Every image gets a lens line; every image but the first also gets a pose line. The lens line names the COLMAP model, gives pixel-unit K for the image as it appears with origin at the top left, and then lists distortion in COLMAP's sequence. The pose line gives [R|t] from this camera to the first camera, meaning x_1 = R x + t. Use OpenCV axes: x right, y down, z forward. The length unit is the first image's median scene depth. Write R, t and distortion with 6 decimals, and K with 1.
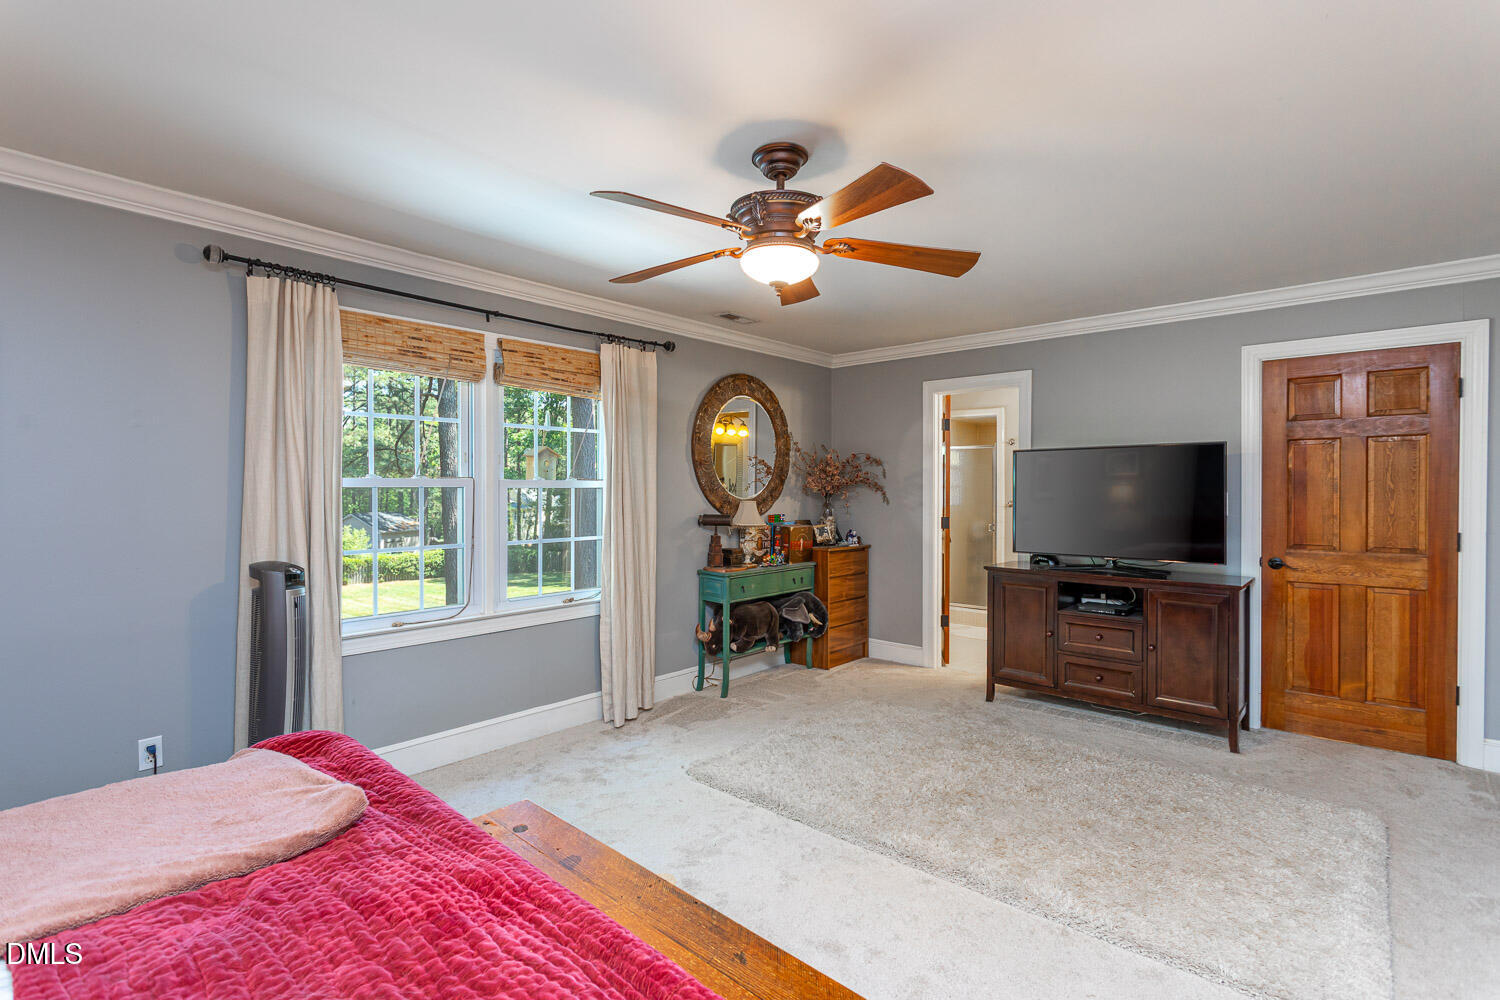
lens RADIAL K [[710.8, 0, 753.5], [0, 710.8, 491.1], [0, 0, 1]] dist [0.004741, -0.000445]
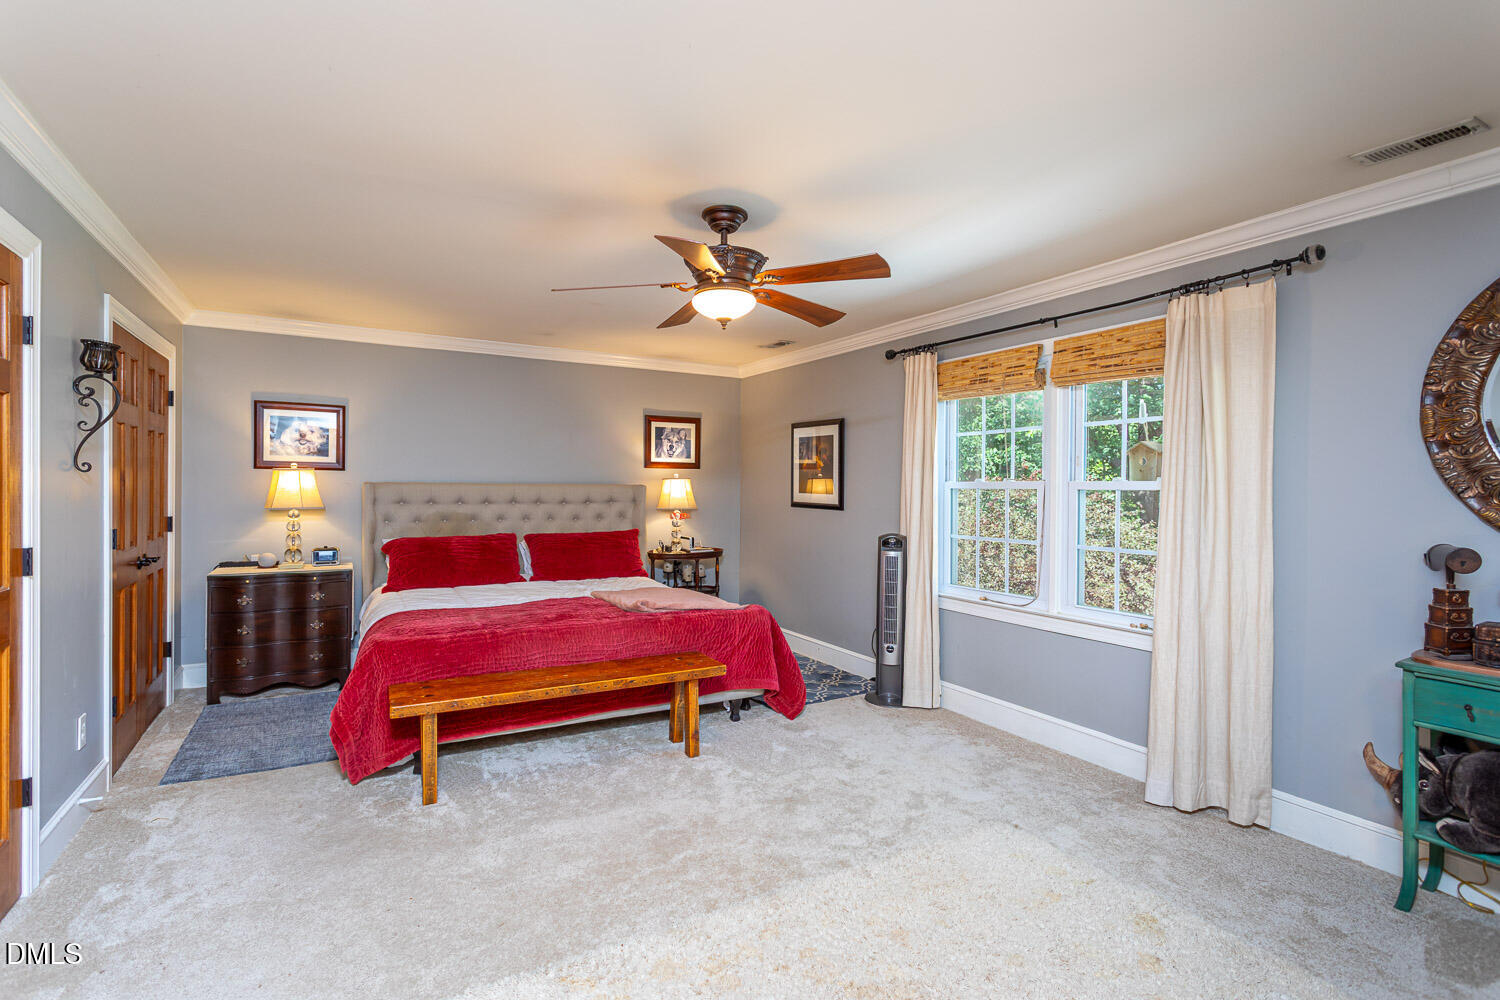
lens RADIAL K [[710.8, 0, 753.2], [0, 710.8, 492.3], [0, 0, 1]] dist [0.004741, -0.000445]
pose [[-0.347574, 0.017442, -0.937490, 0.717179], [-0.004368, 0.999786, 0.020220, -0.017764], [0.937642, 0.011123, -0.347424, 0.911488]]
